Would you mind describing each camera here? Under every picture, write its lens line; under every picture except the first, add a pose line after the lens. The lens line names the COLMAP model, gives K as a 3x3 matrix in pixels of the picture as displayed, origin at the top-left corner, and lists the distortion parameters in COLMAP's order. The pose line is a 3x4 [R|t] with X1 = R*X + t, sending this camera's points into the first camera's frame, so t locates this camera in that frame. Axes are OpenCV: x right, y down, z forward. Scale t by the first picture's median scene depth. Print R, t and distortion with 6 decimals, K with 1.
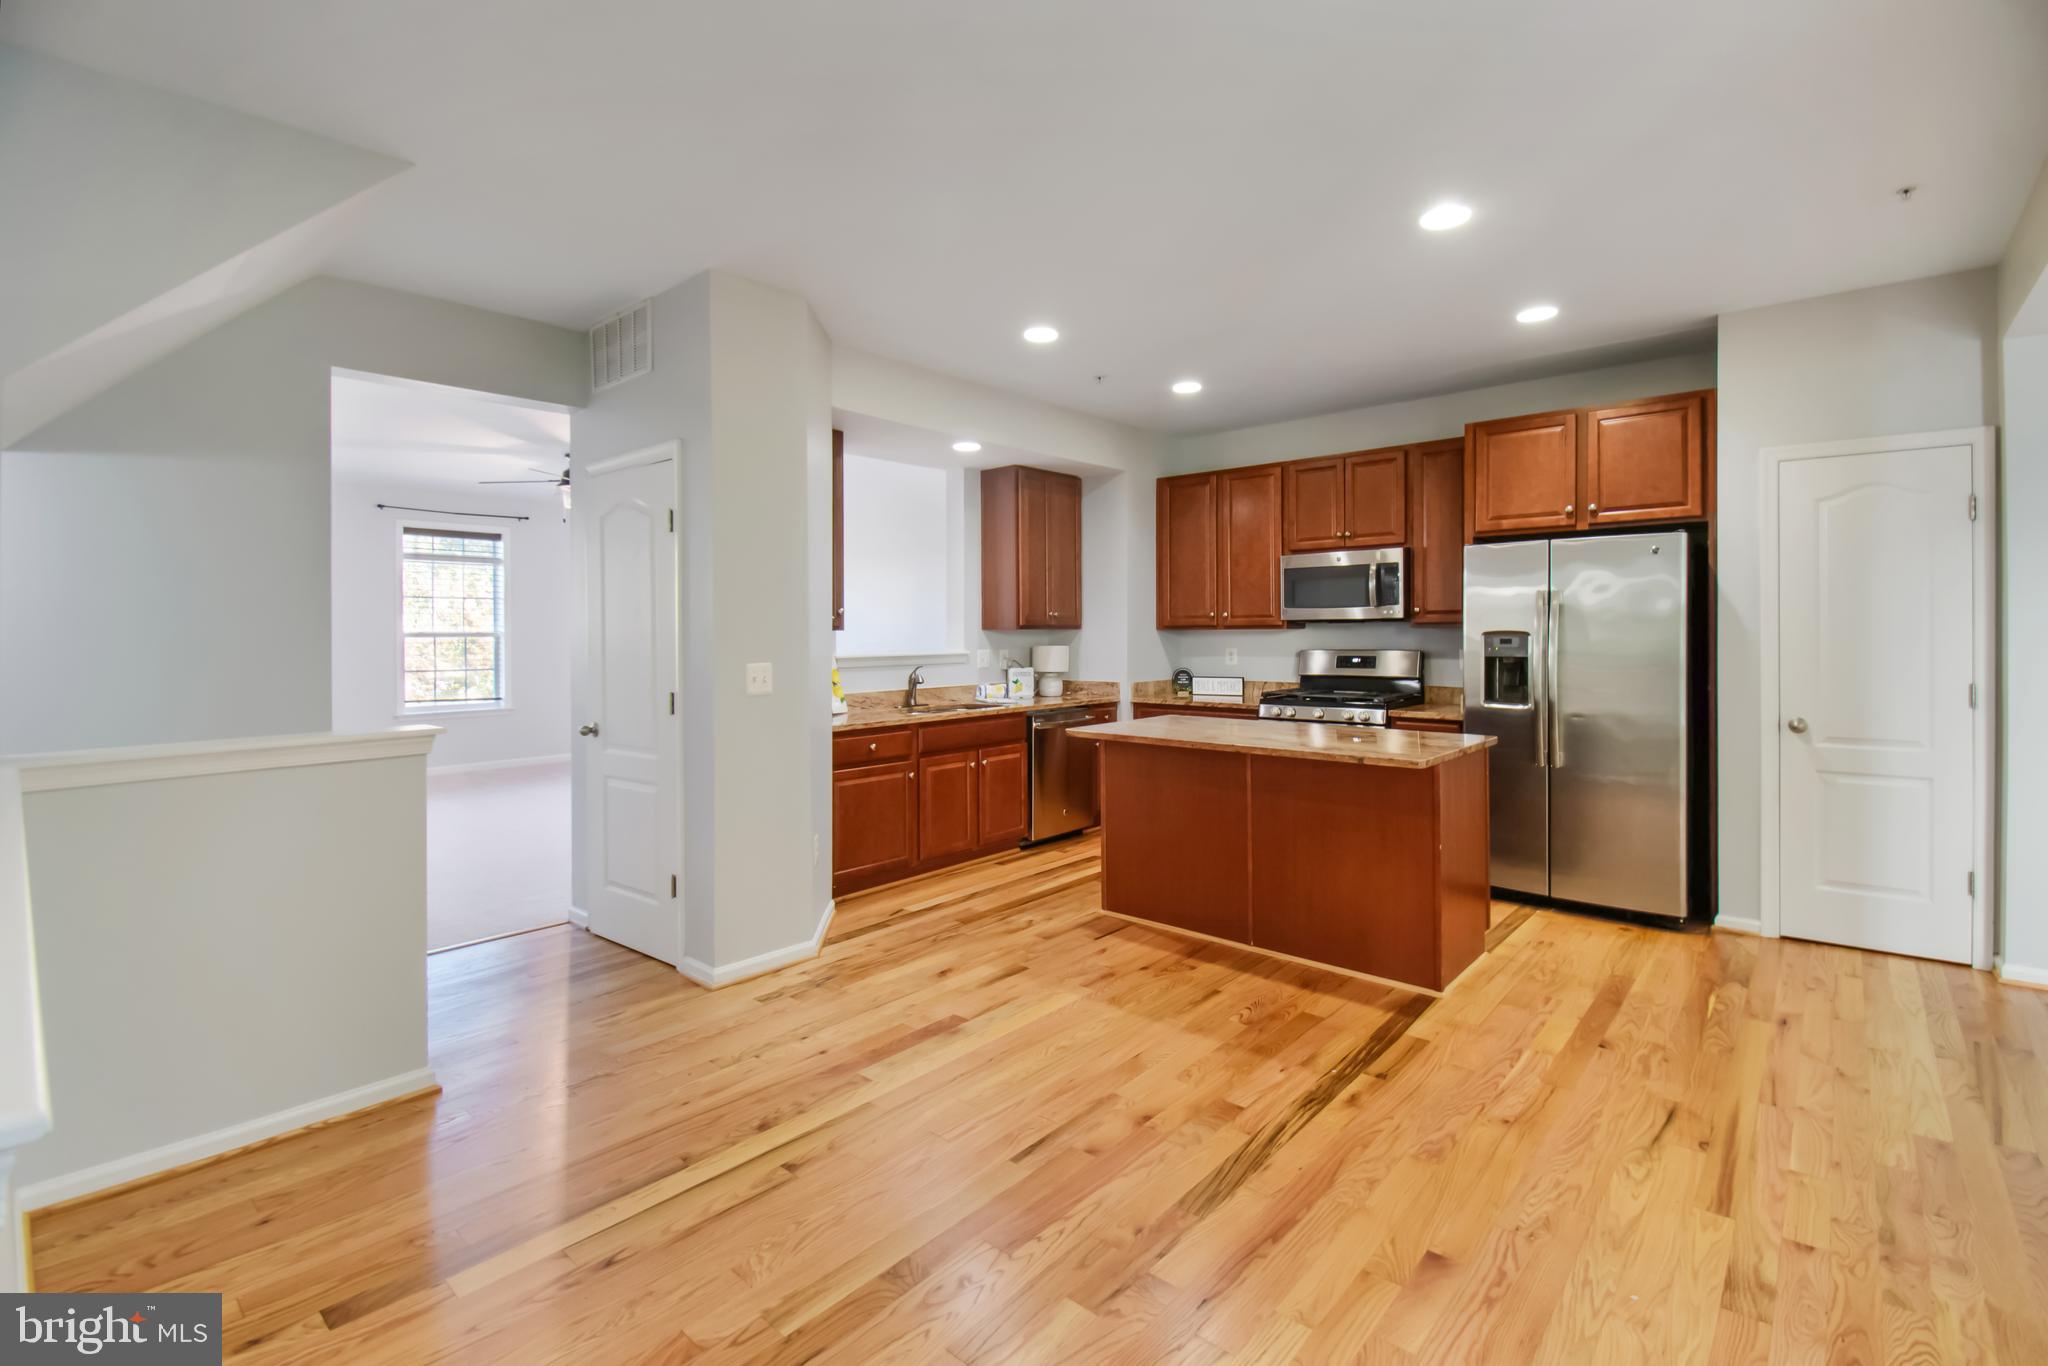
lens RADIAL K [[941.4, 0, 1030.4], [0, 941.4, 636.1], [0, 0, 1]] dist [0.001149, -0.000509]
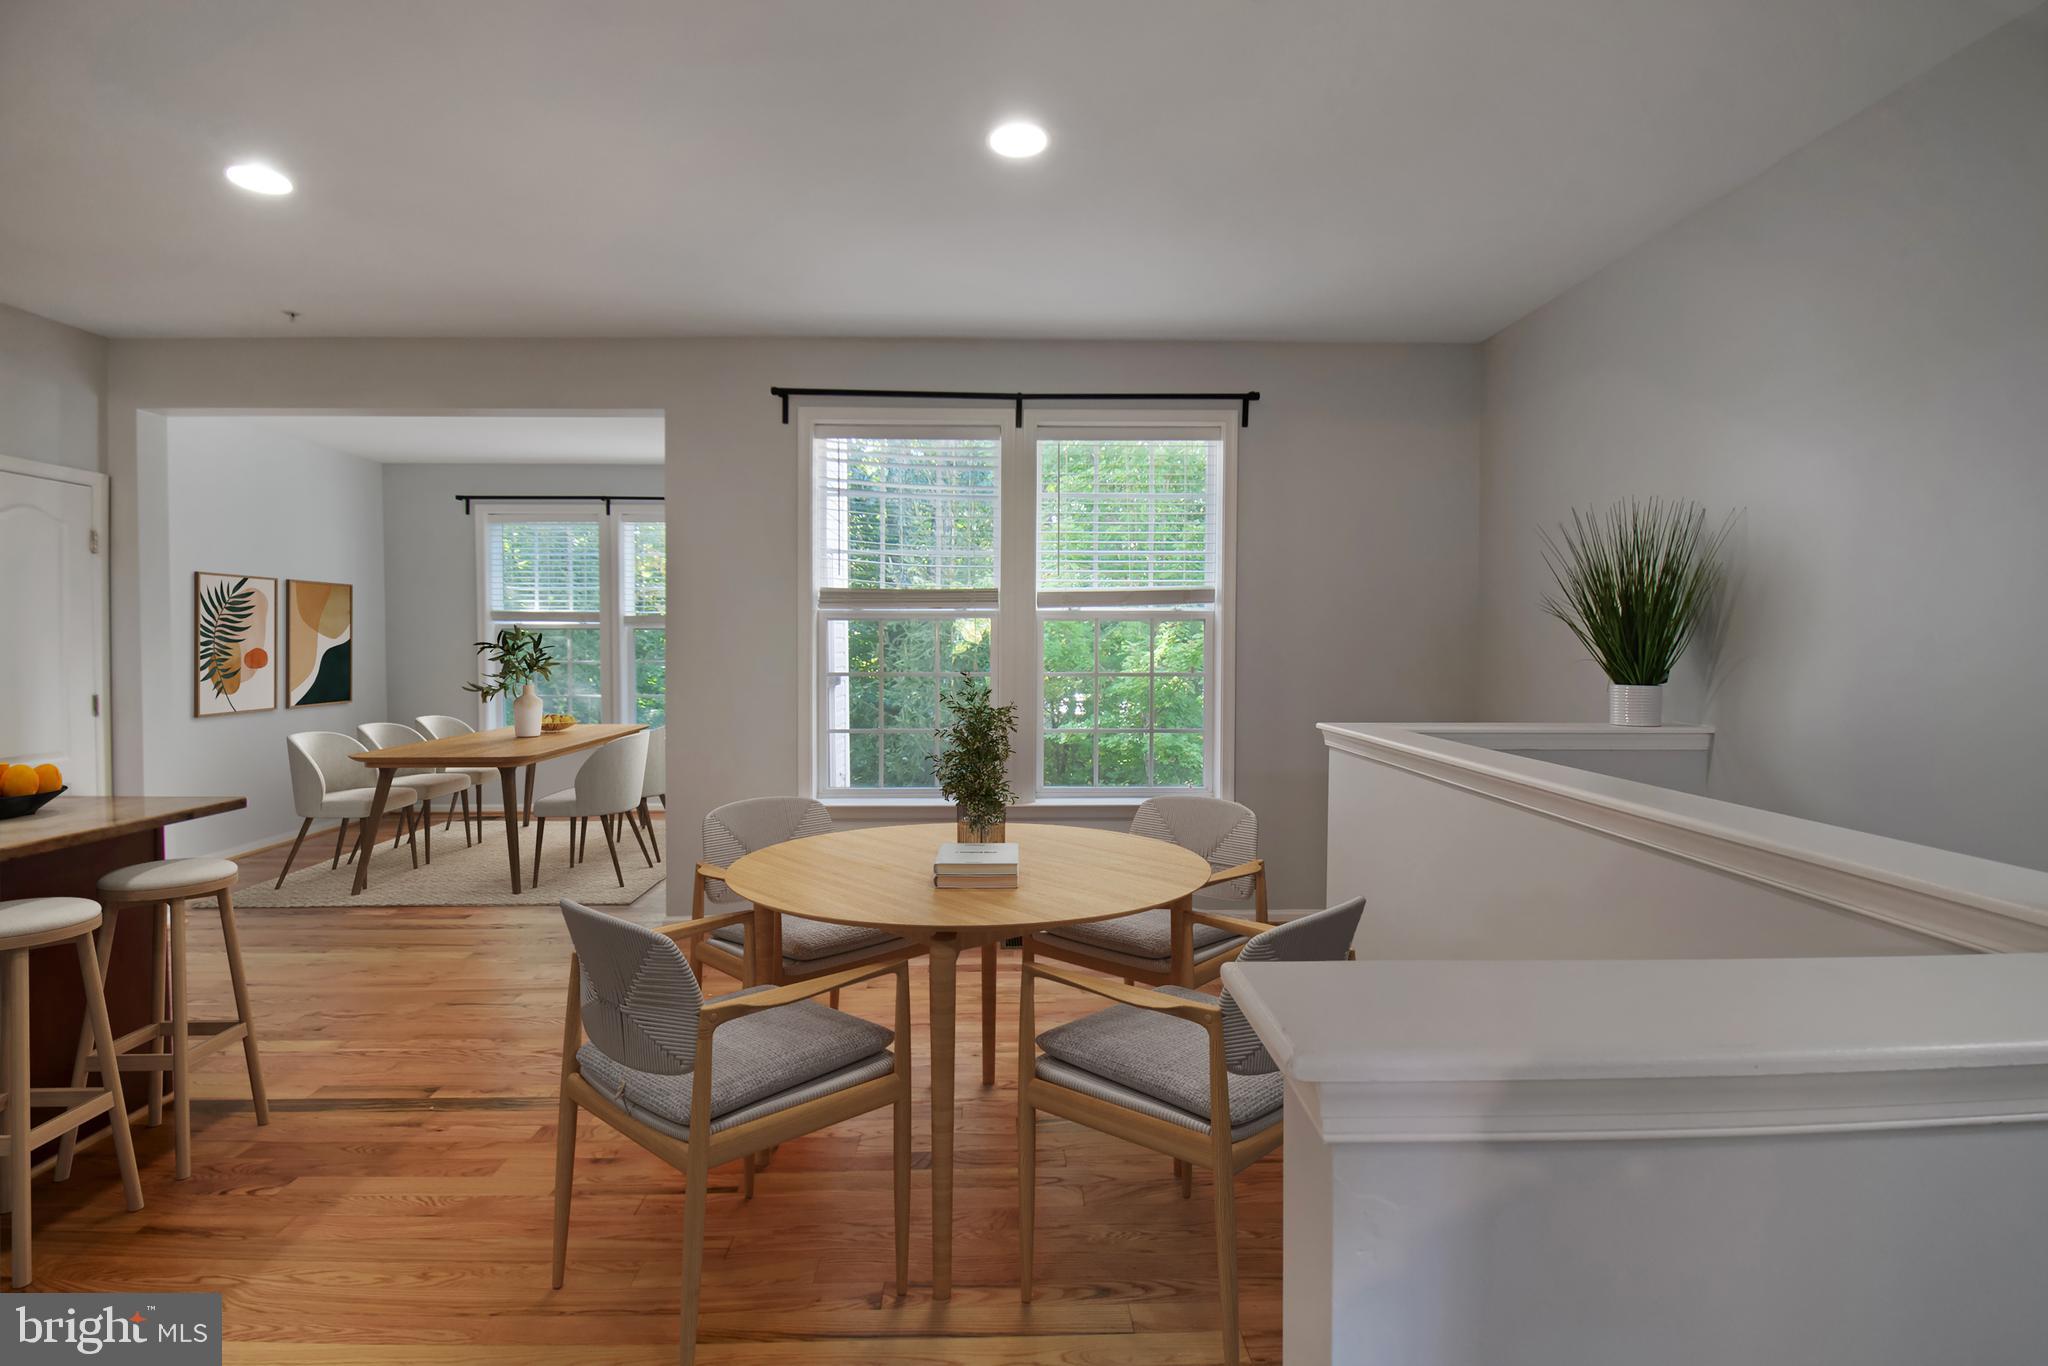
lens RADIAL K [[941.4, 0, 1030.4], [0, 941.4, 636.1], [0, 0, 1]] dist [0.001149, -0.000509]
pose [[-0.680331, 0.013681, 0.732777, -0.380576], [0.016731, 0.999855, -0.003134, 0.001515], [-0.732714, 0.010128, -0.680461, 0.583304]]
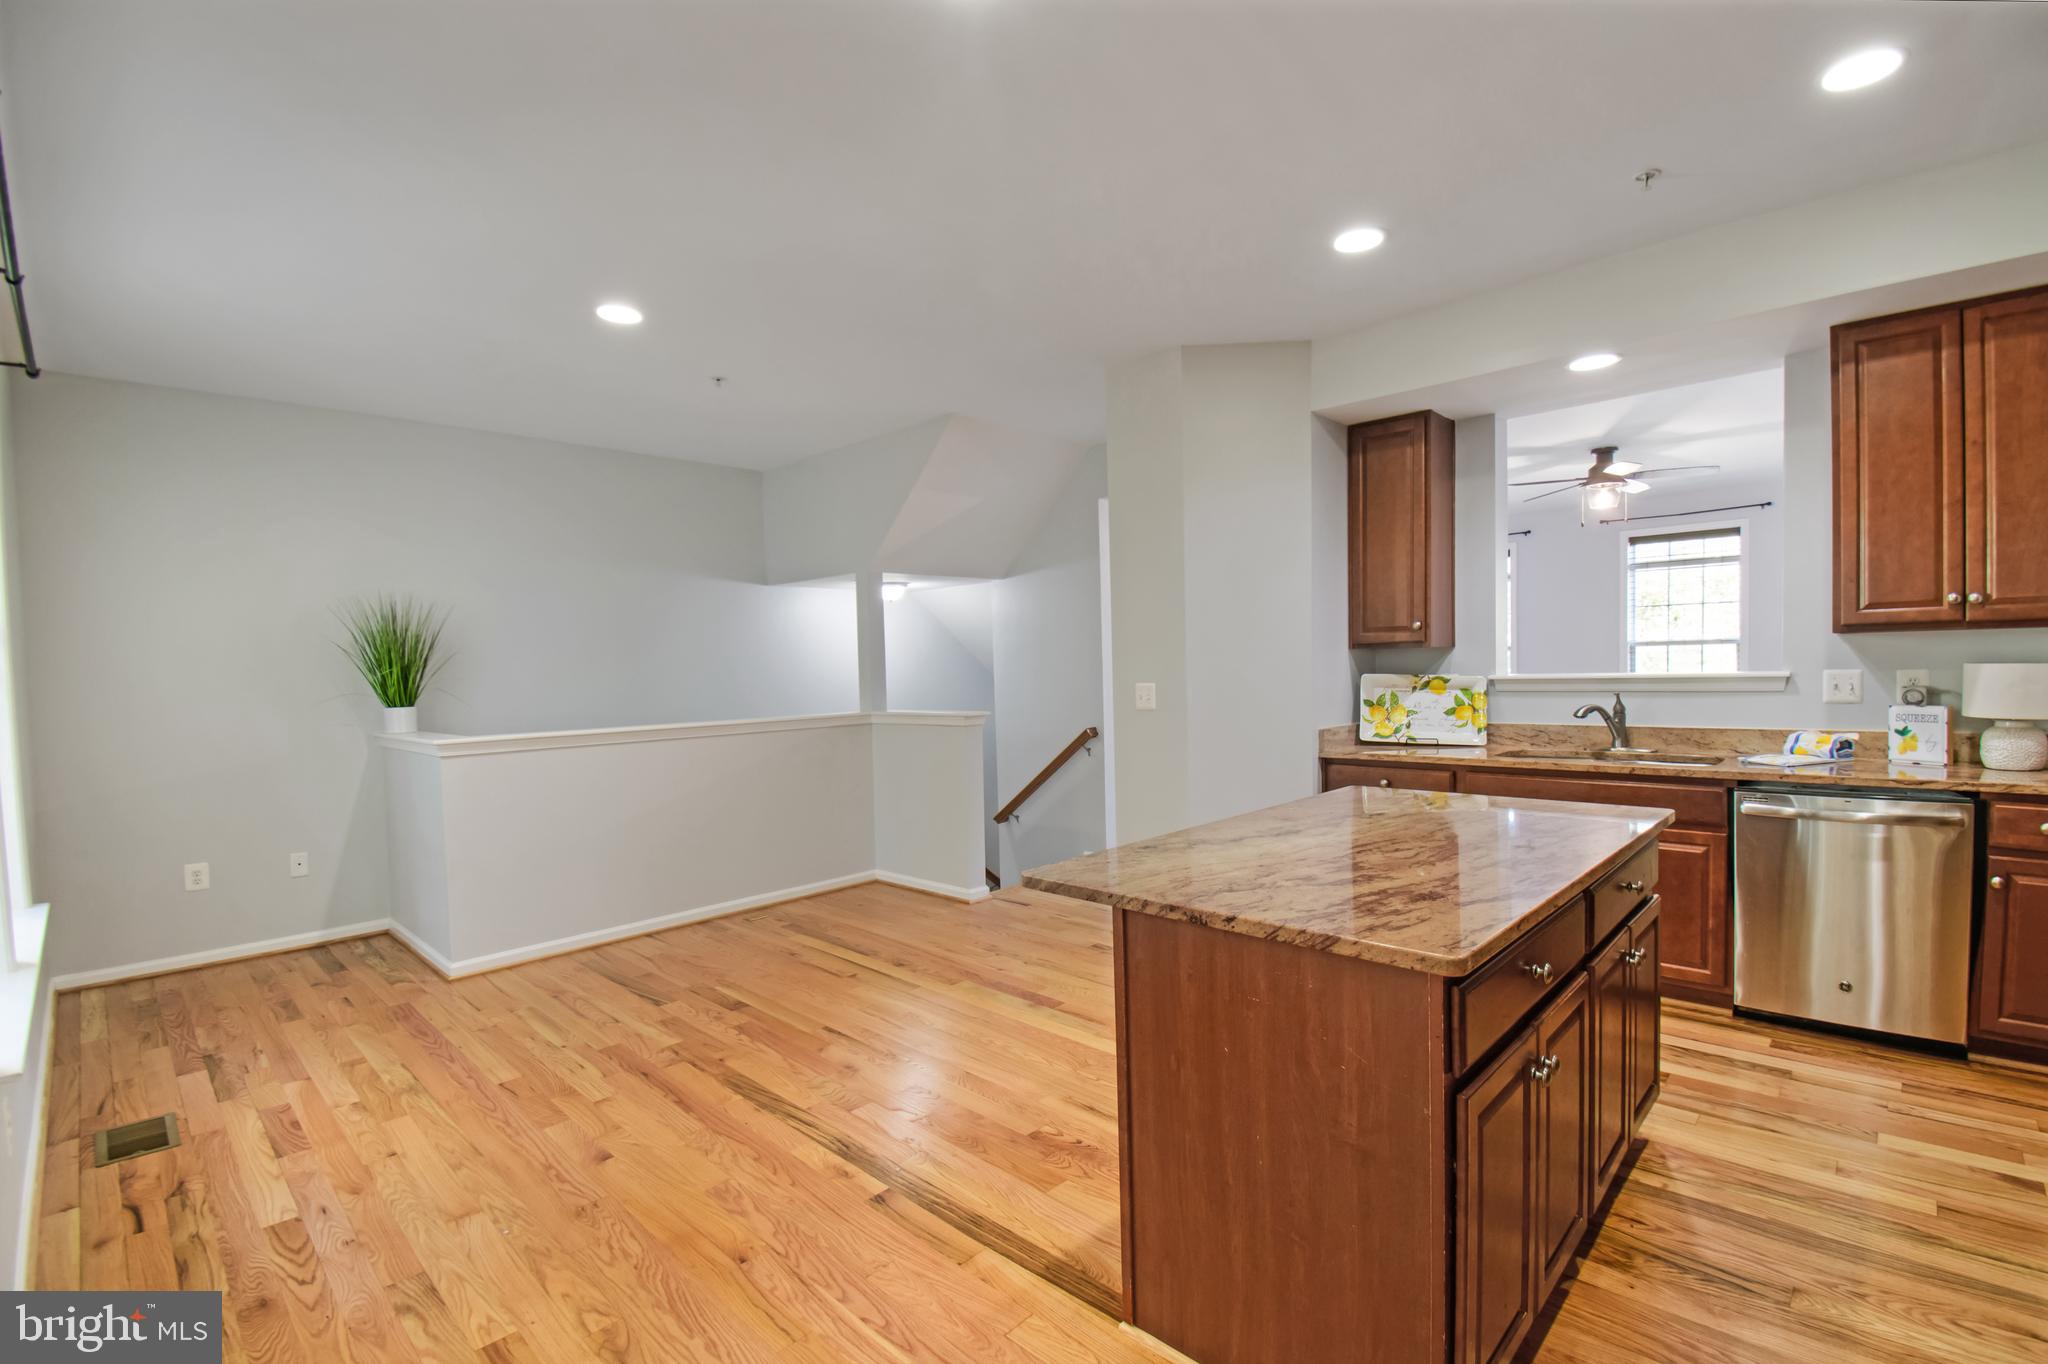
lens RADIAL K [[968.6, 0, 1024.0], [0, 968.6, 682.0], [0, 0, 1]] dist [0.001647, -0.000339]
pose [[-0.082461, 0.028453, -0.996188, 0.575102], [0.021310, 0.999414, 0.026781, -0.003650], [0.996366, -0.019021, -0.083019, 0.579104]]
